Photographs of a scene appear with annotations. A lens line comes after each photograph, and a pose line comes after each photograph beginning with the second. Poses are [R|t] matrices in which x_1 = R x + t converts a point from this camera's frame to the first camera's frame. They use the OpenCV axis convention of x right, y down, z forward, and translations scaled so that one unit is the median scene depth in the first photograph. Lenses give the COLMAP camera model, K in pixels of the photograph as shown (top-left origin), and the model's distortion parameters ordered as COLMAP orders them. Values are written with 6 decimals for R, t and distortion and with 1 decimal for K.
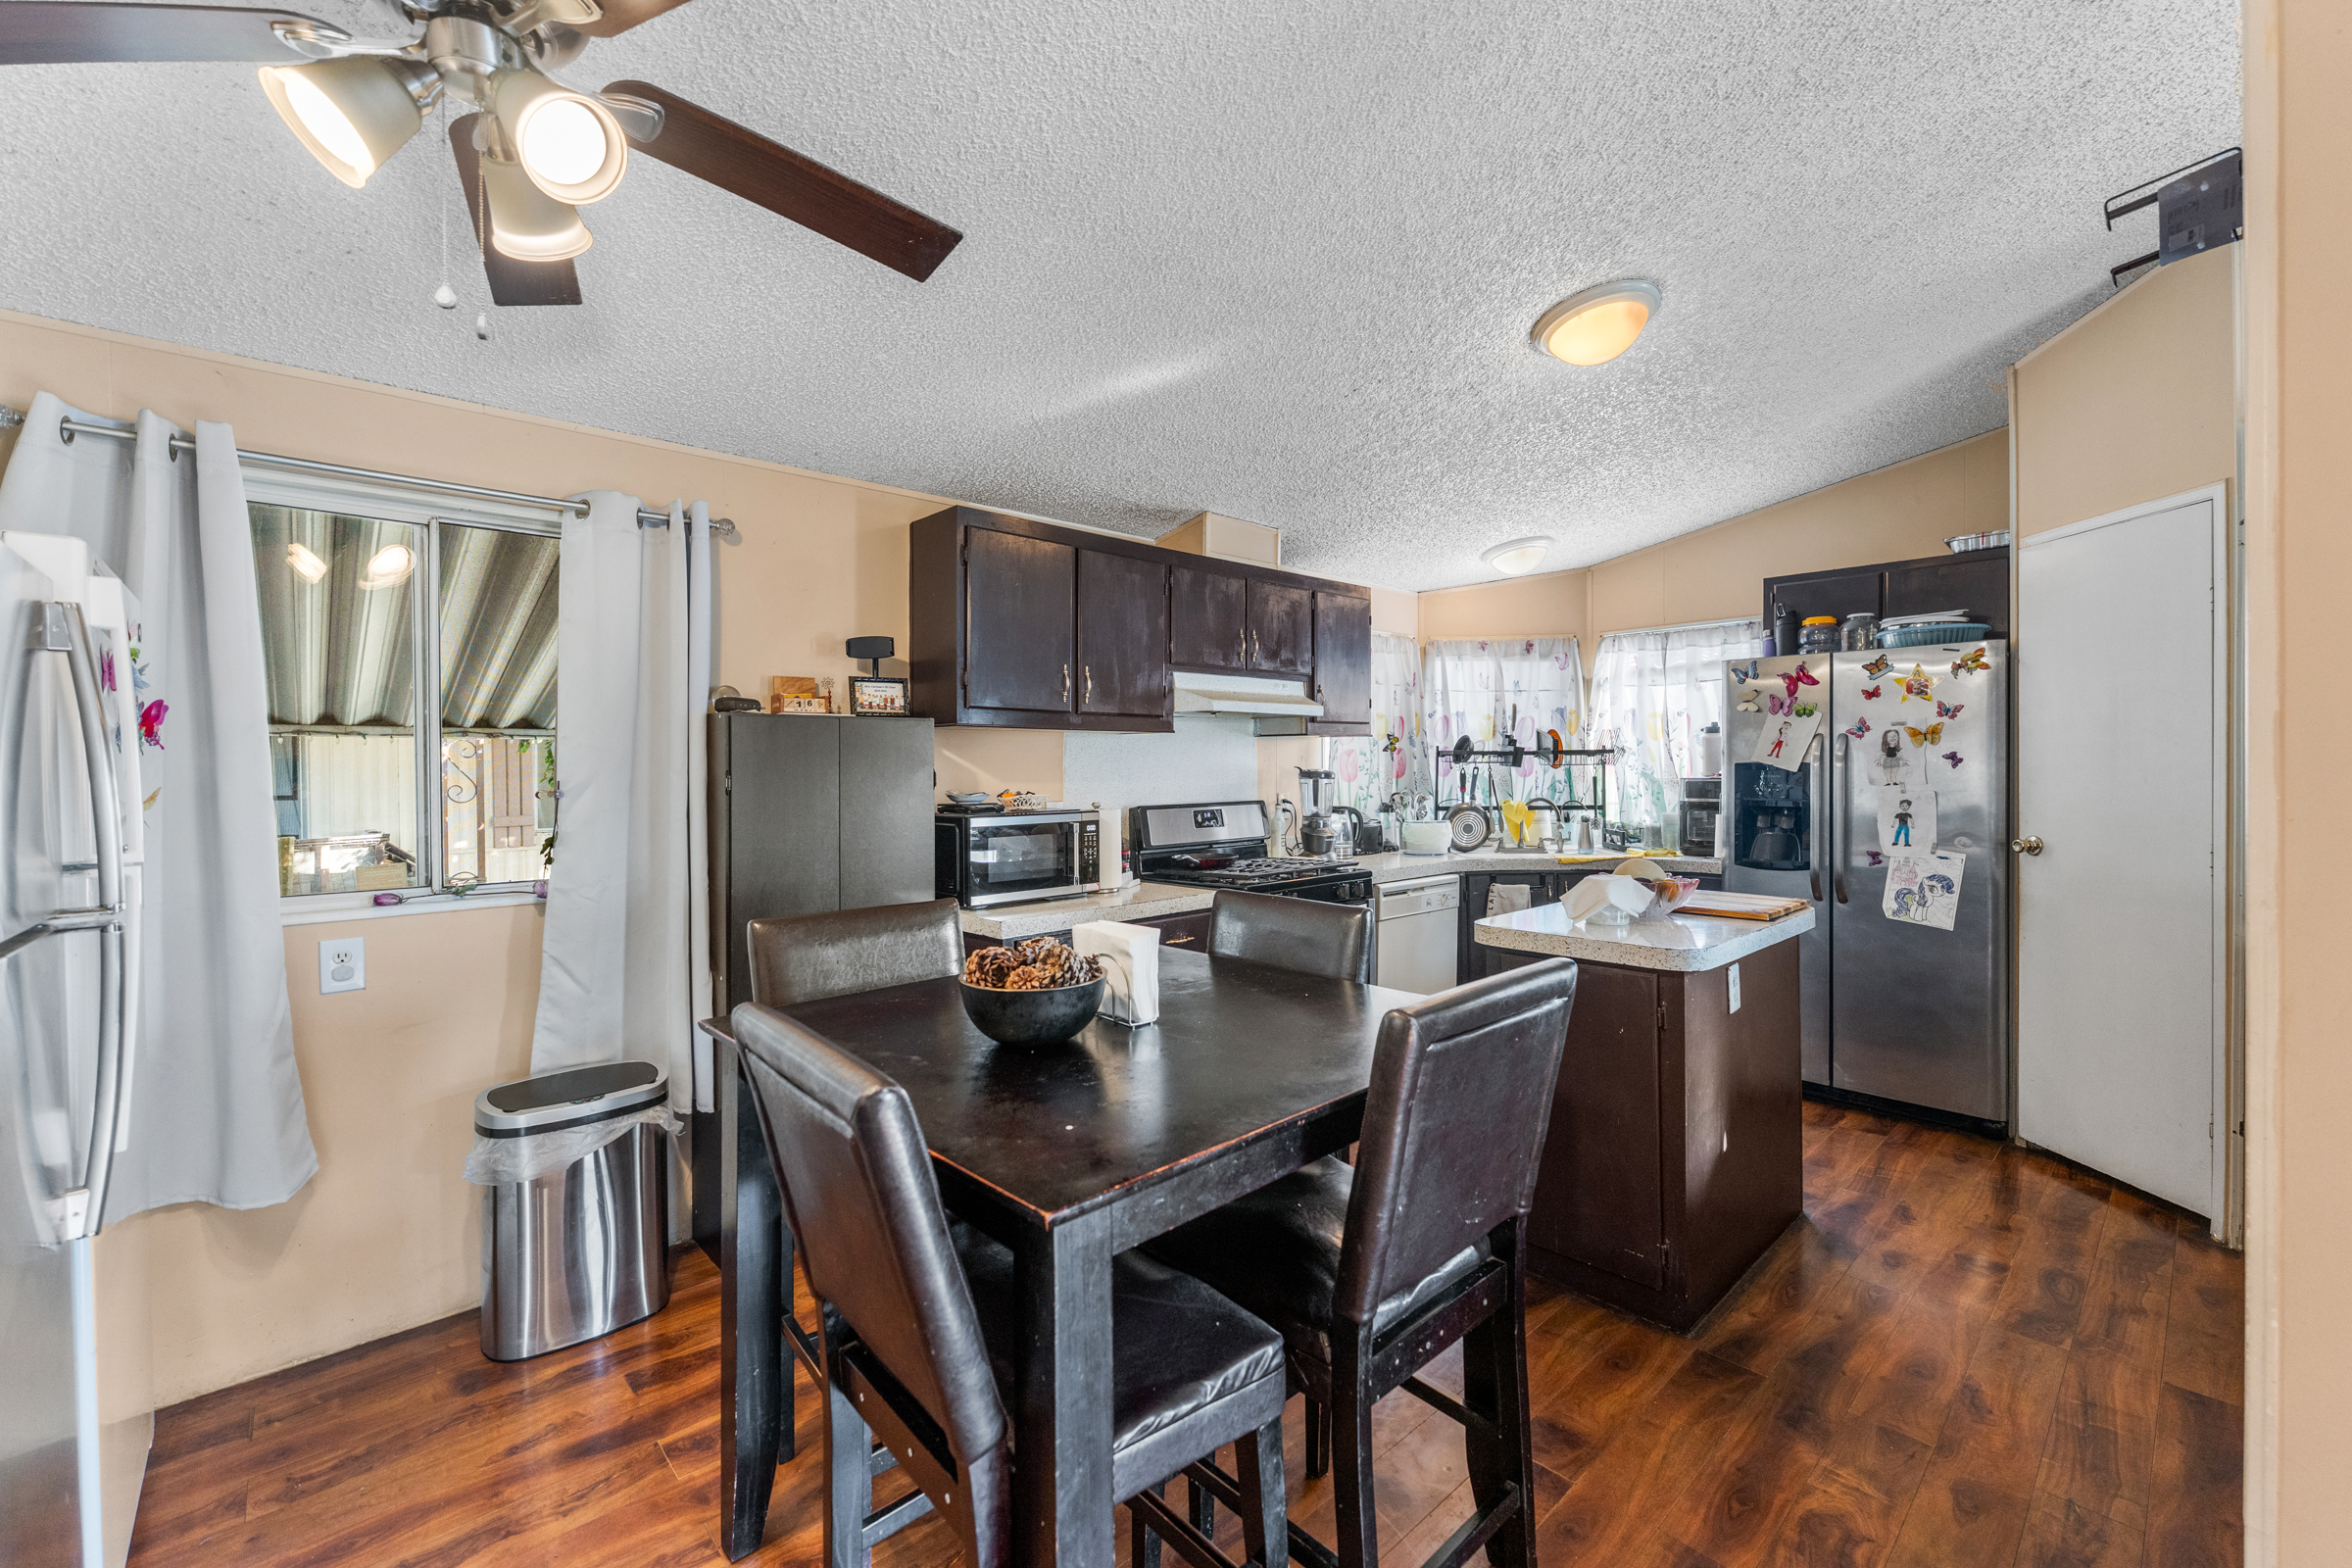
lens RADIAL K [[956.0, 0, 1176.2], [0, 956.0, 783.2], [0, 0, 1]] dist [0.000093, -0.000994]
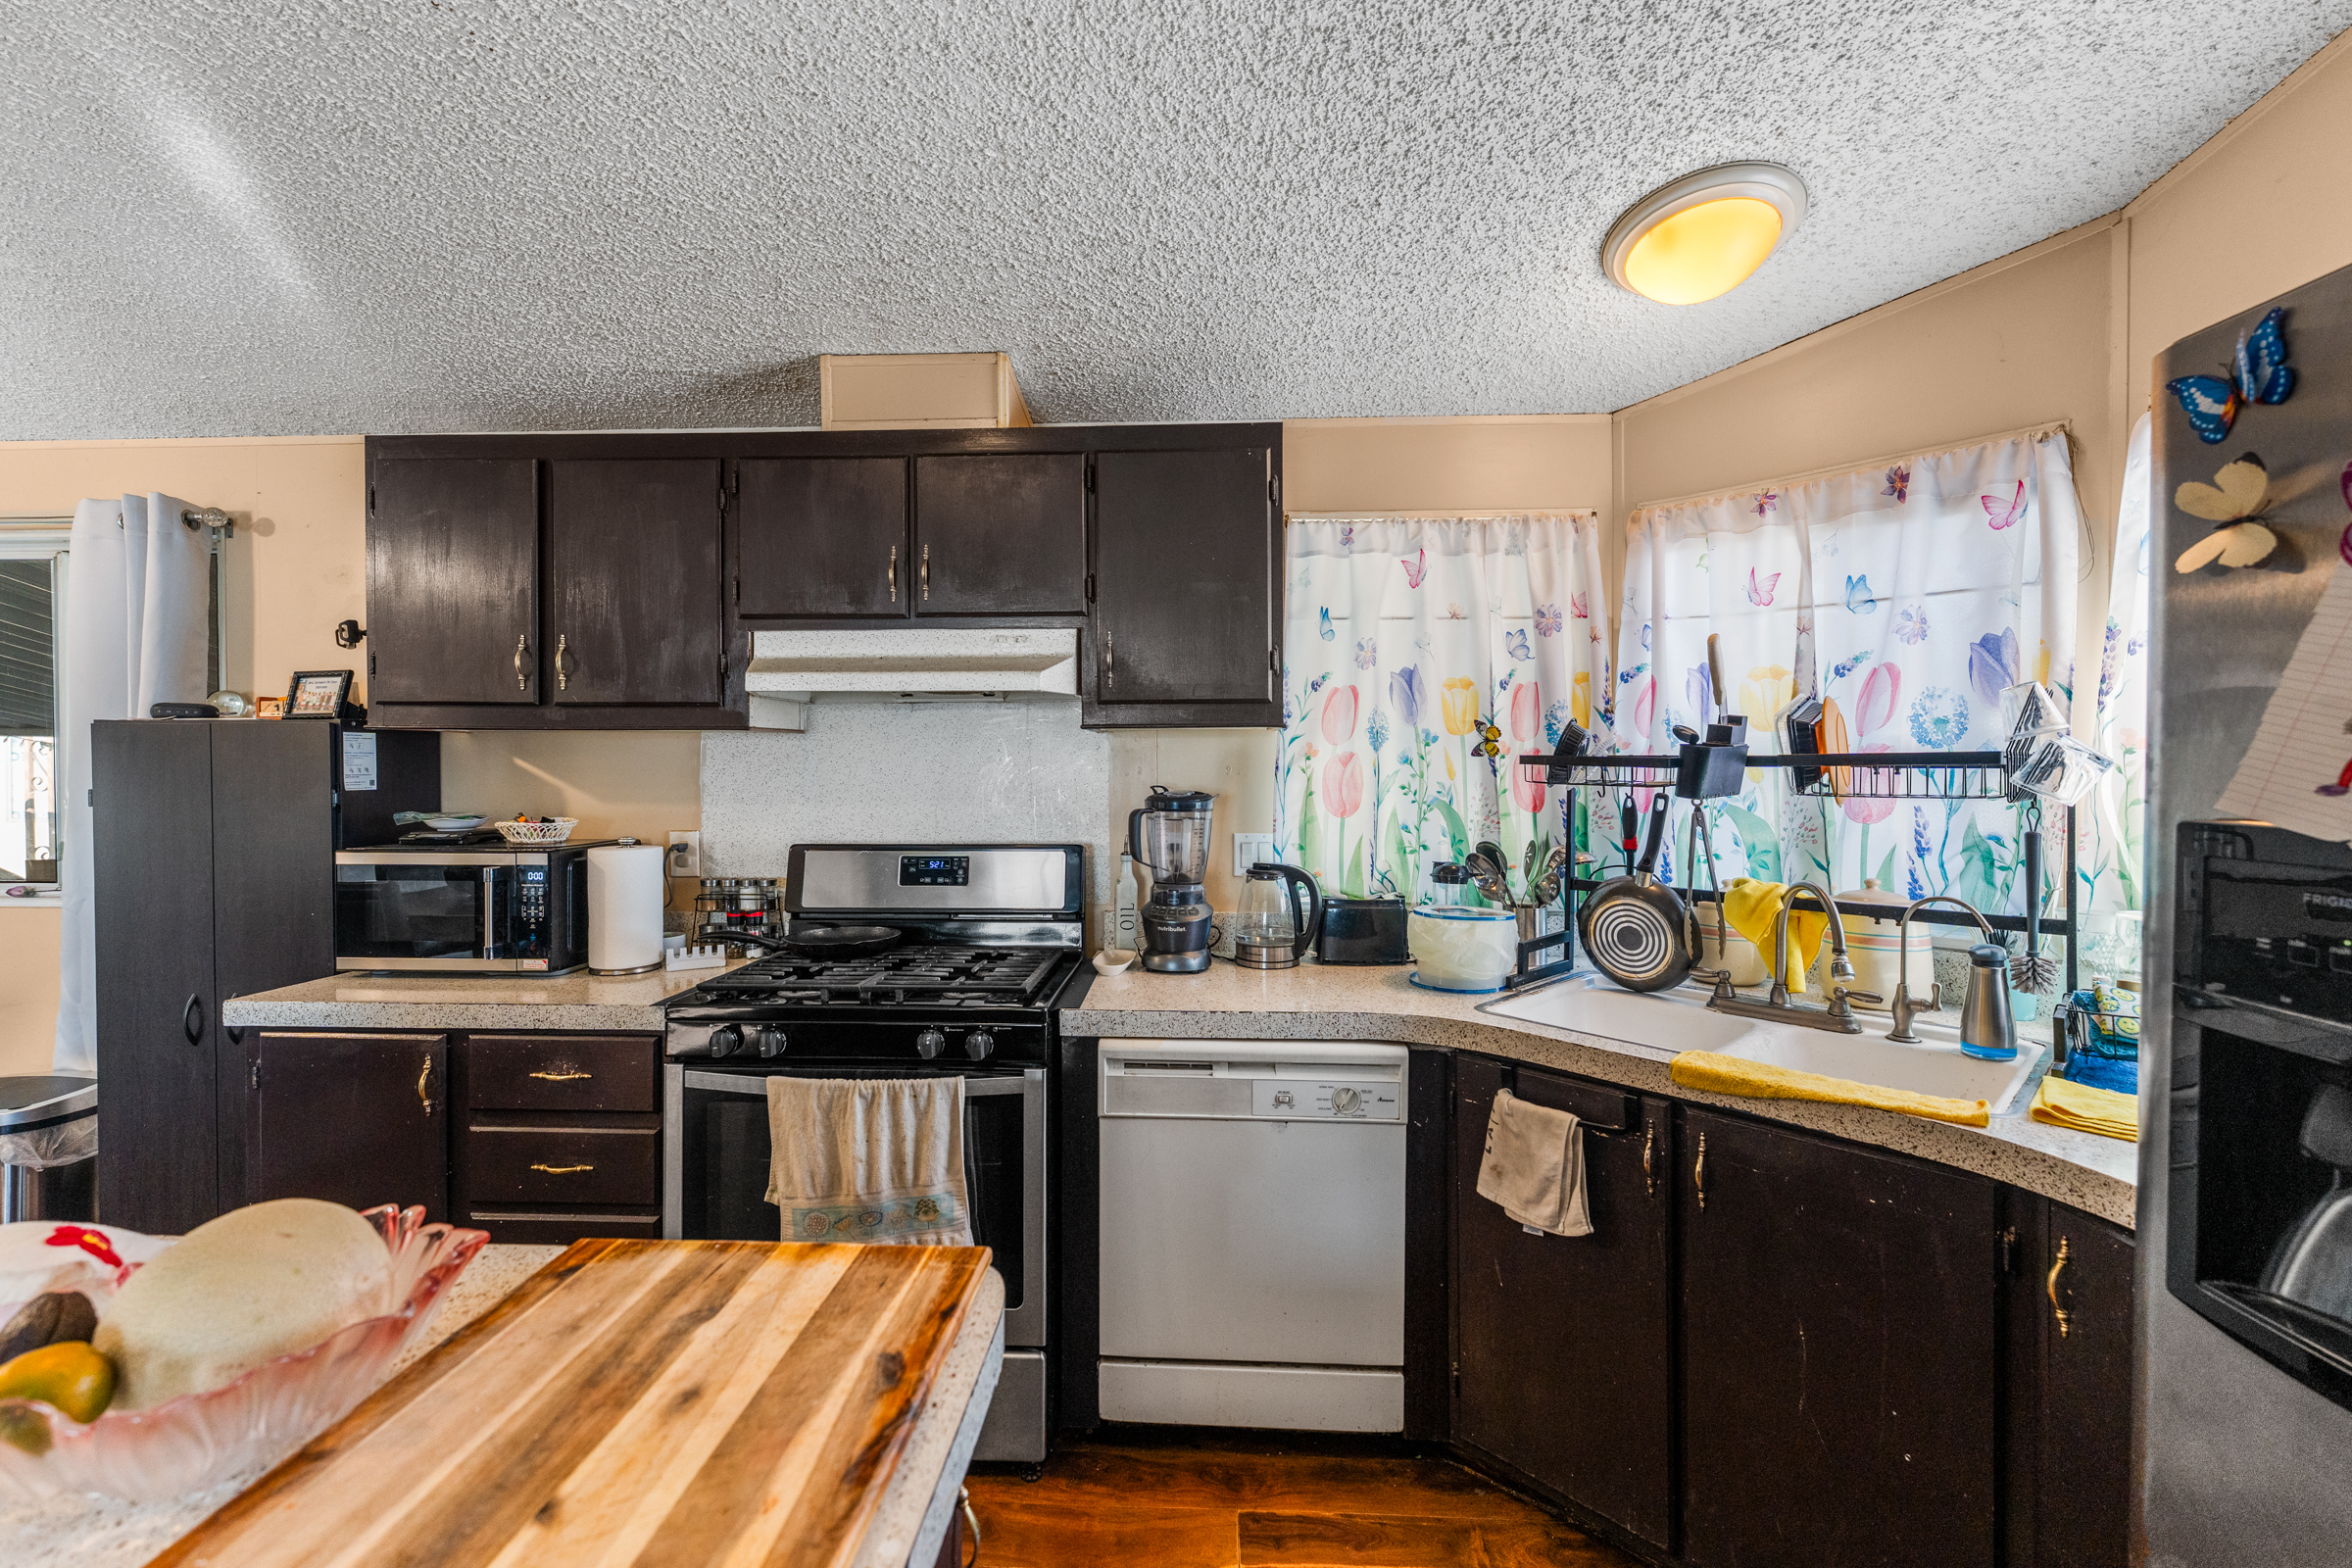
lens RADIAL K [[956.0, 0, 1177.4], [0, 956.0, 781.9], [0, 0, 1]] dist [0.000093, -0.000994]
pose [[0.709248, 0.018443, -0.704717, 0.500325], [-0.018476, 0.999801, 0.007571, -0.023209], [0.704716, 0.007651, 0.709448, 0.601919]]
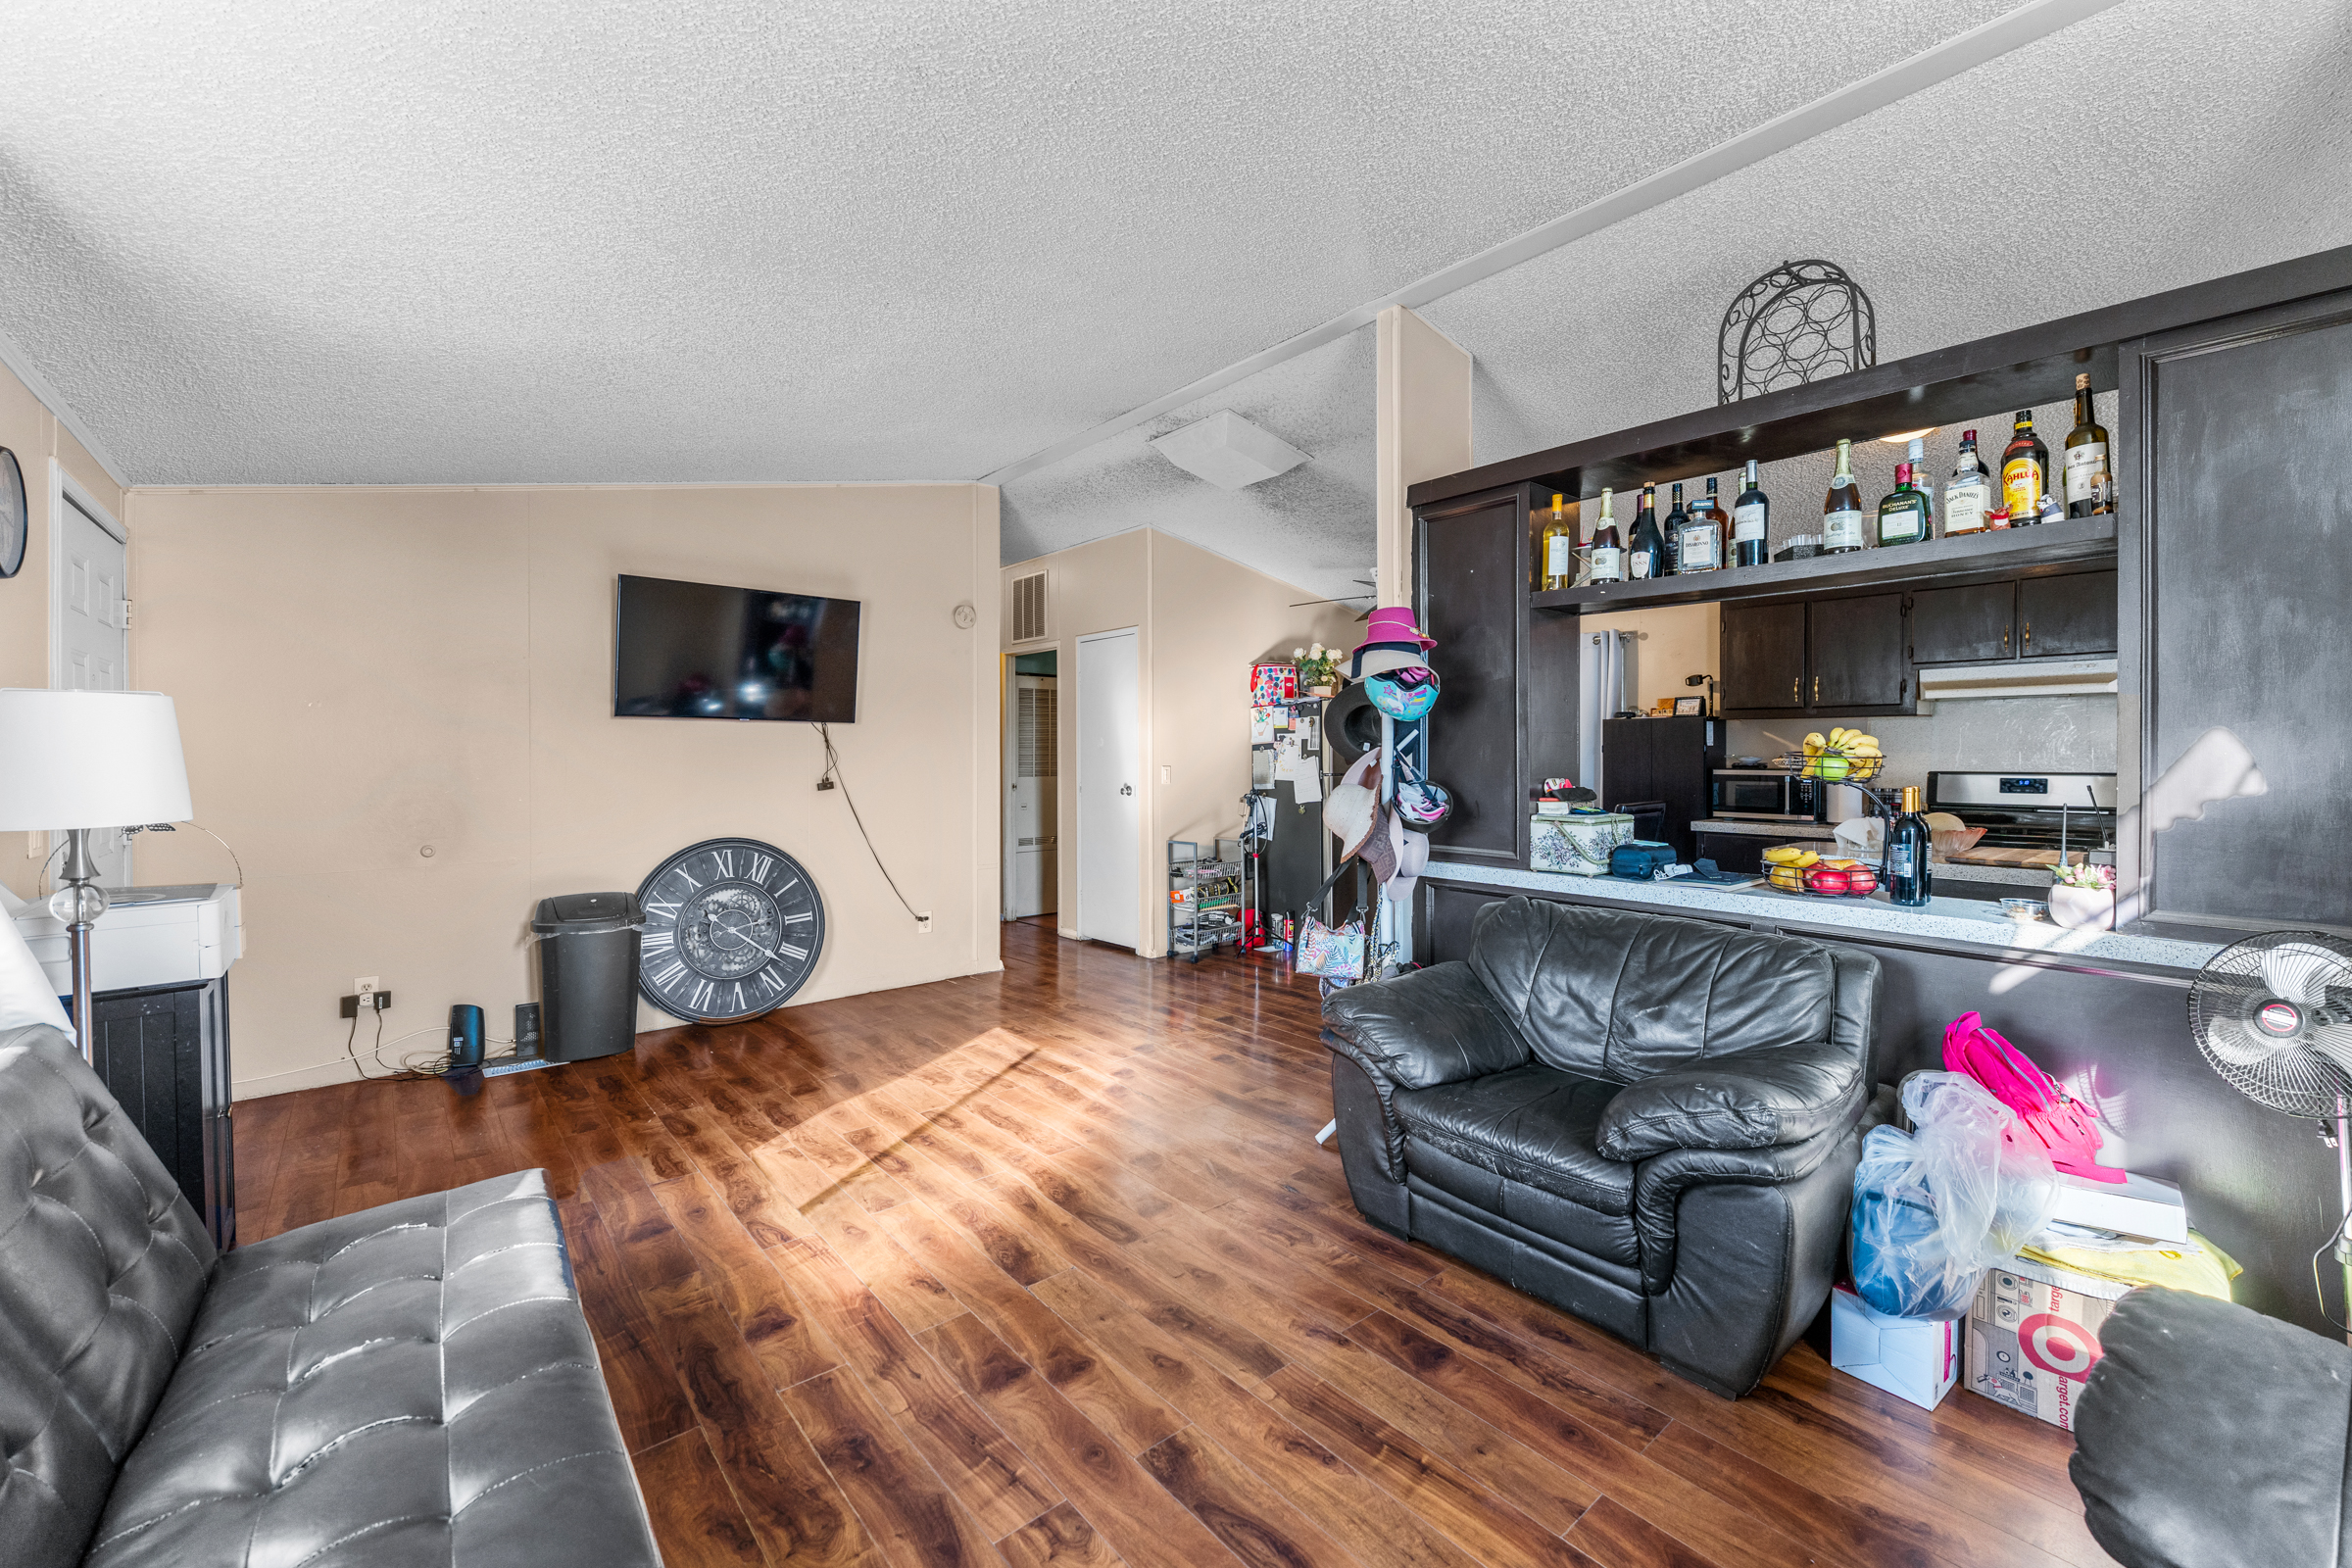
lens RADIAL K [[956.0, 0, 1172.9], [0, 956.0, 768.2], [0, 0, 1]] dist [0.000093, -0.000994]
pose [[-0.039948, 0.026800, -0.998842, 1.092495], [-0.015358, 0.999506, 0.027432, -0.001304], [0.999084, 0.016436, -0.039517, 0.012760]]
